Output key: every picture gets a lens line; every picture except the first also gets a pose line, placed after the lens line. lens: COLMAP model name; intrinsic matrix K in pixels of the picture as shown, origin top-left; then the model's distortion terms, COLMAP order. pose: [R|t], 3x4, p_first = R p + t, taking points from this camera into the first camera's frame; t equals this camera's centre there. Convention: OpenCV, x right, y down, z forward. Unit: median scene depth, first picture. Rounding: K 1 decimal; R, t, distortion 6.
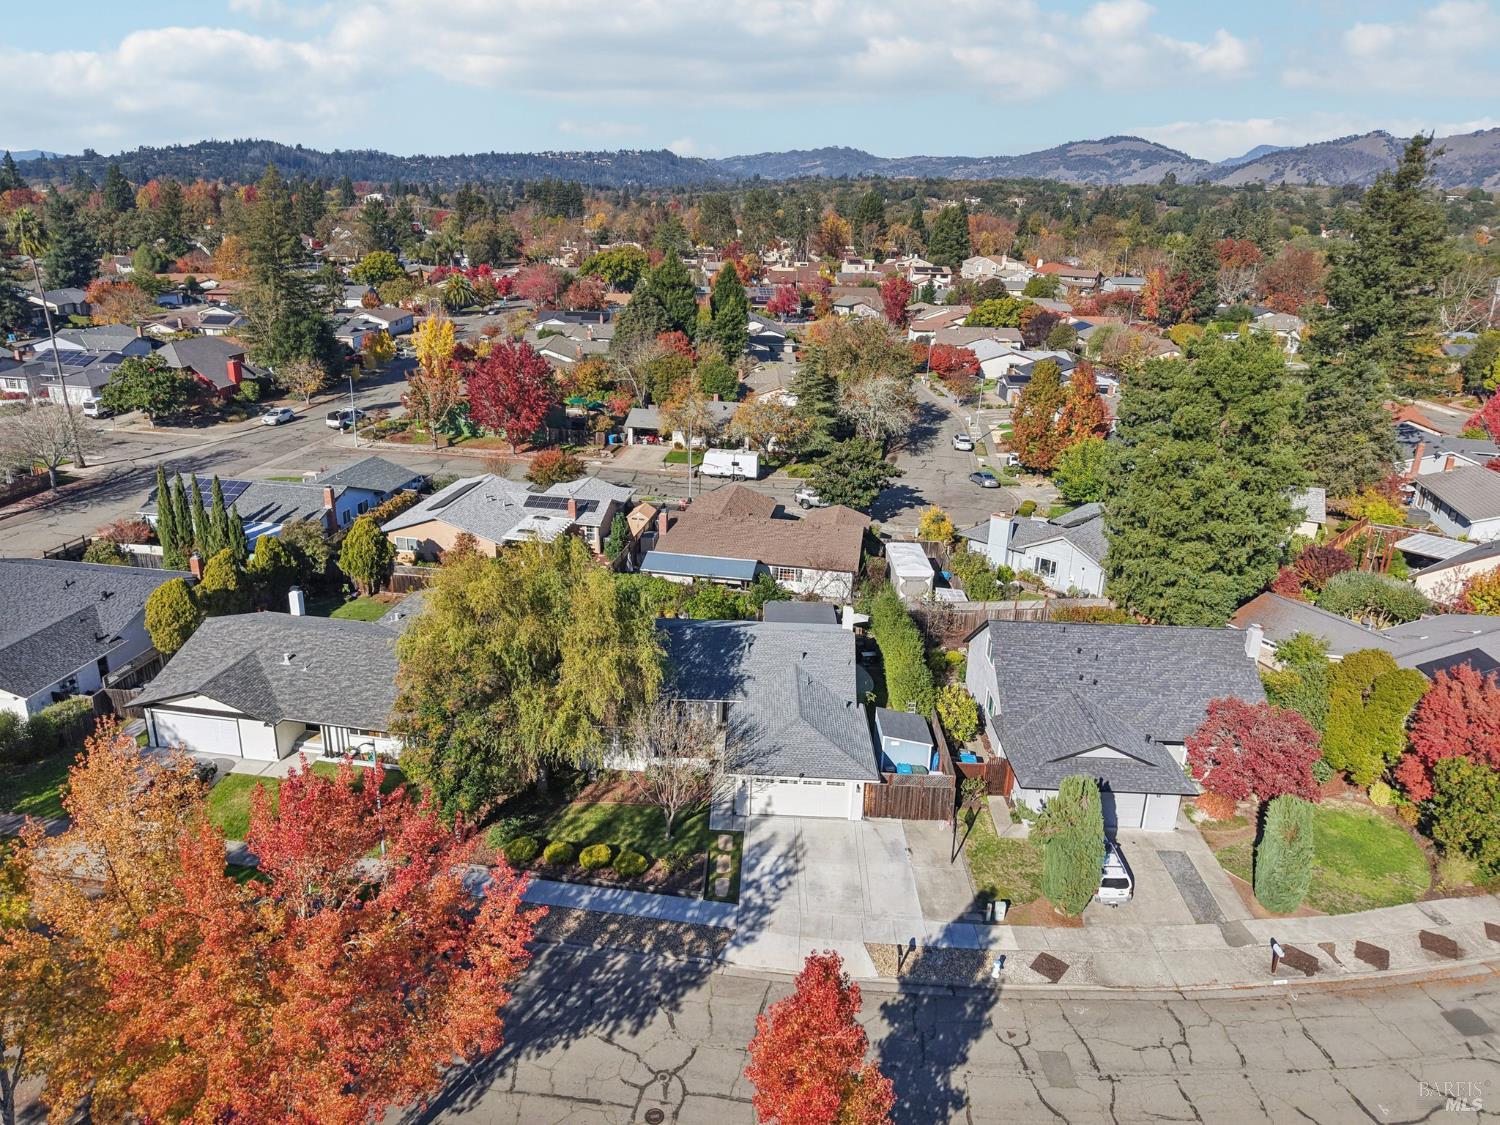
lens RADIAL K [[1048.5, 0, 744.8], [0, 1048.5, 553.1], [0, 0, 1]] dist [0.010783, -0.007683]
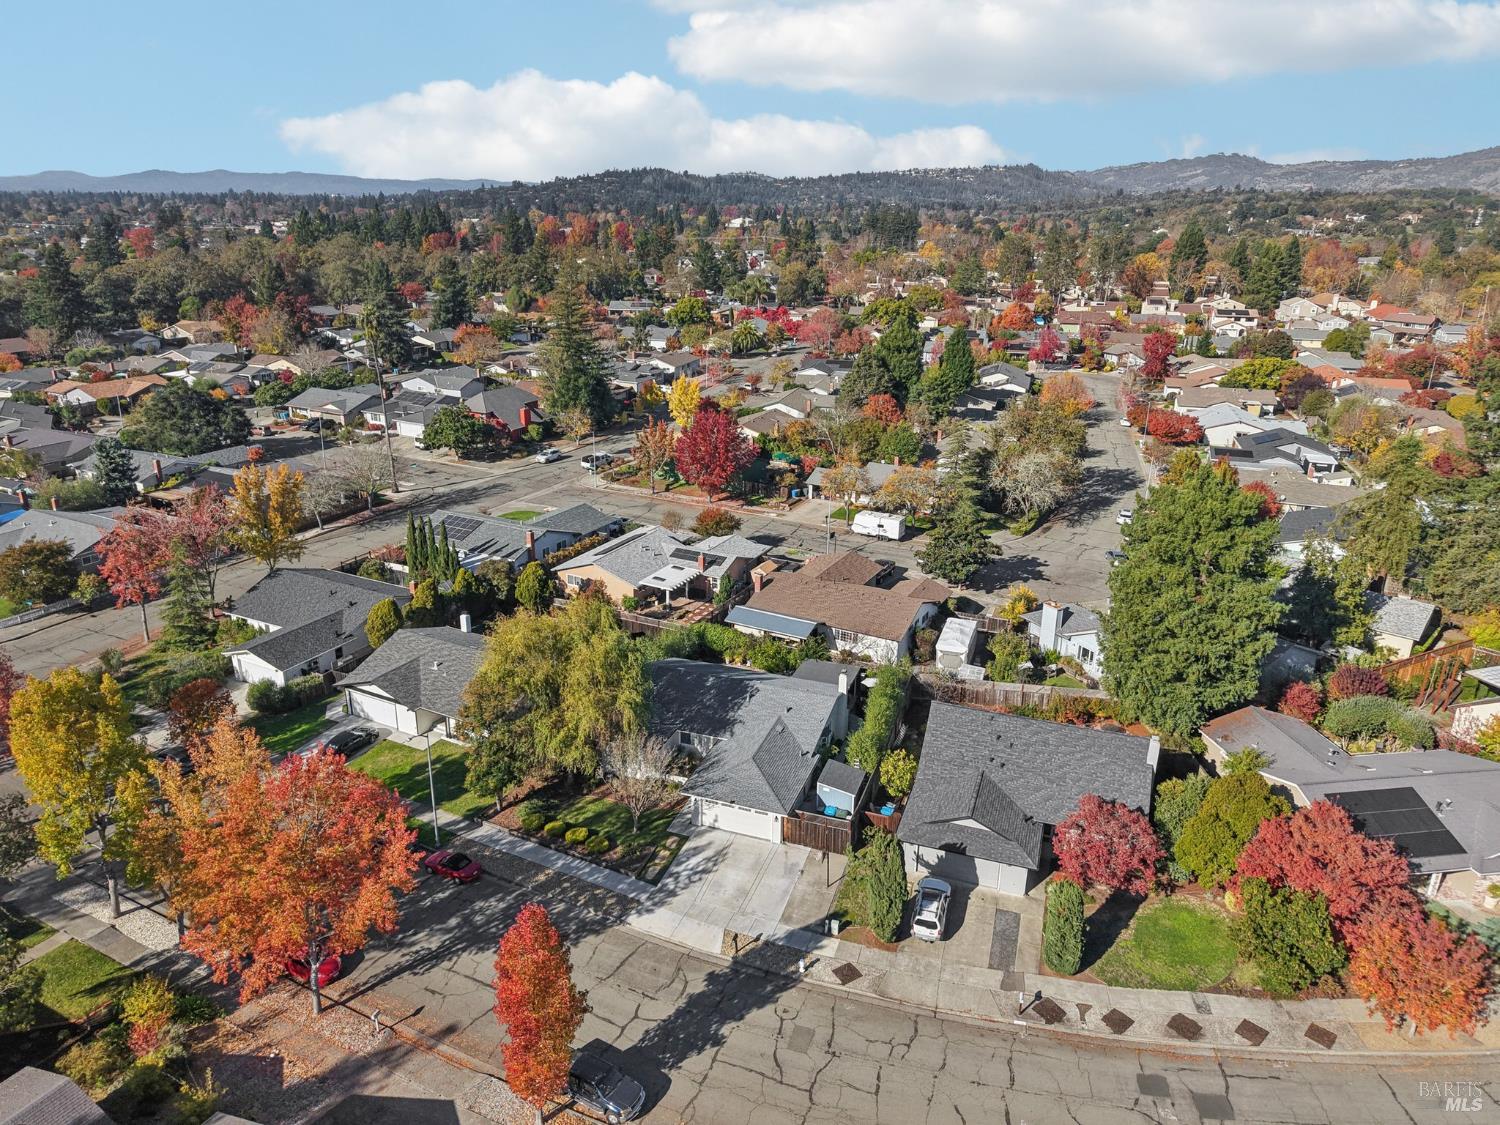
lens RADIAL K [[1032.9, 0, 752.3], [0, 1032.9, 560.9], [0, 0, 1]] dist [0.013290, -0.007875]
pose [[0.948121, 0.087980, -0.305493, 0.296311], [-0.088101, 0.996021, 0.013419, -0.074223], [0.305458, 0.014191, 0.952100, -0.162223]]
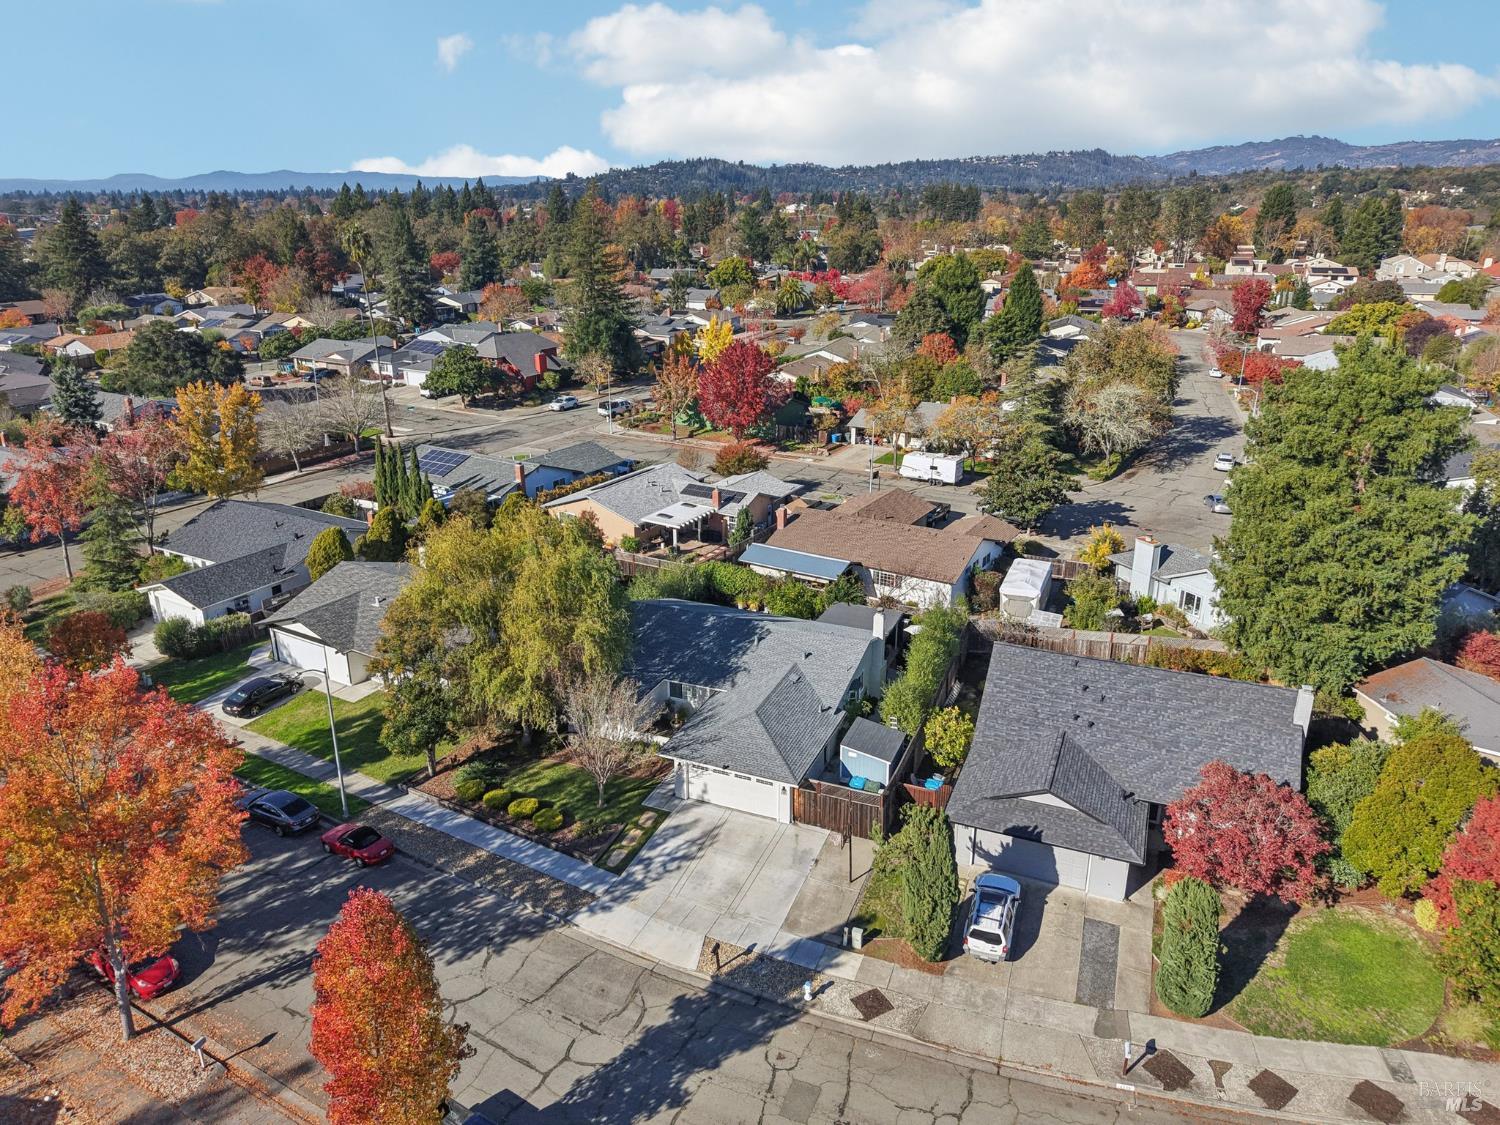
lens RADIAL K [[1048.5, 0, 744.8], [0, 1048.5, 553.1], [0, 0, 1]] dist [0.010783, -0.007683]
pose [[0.927708, 0.091640, -0.361884, 0.272088], [-0.093349, 0.995551, 0.012801, -0.004259], [0.361447, 0.021906, 0.932135, 0.043687]]
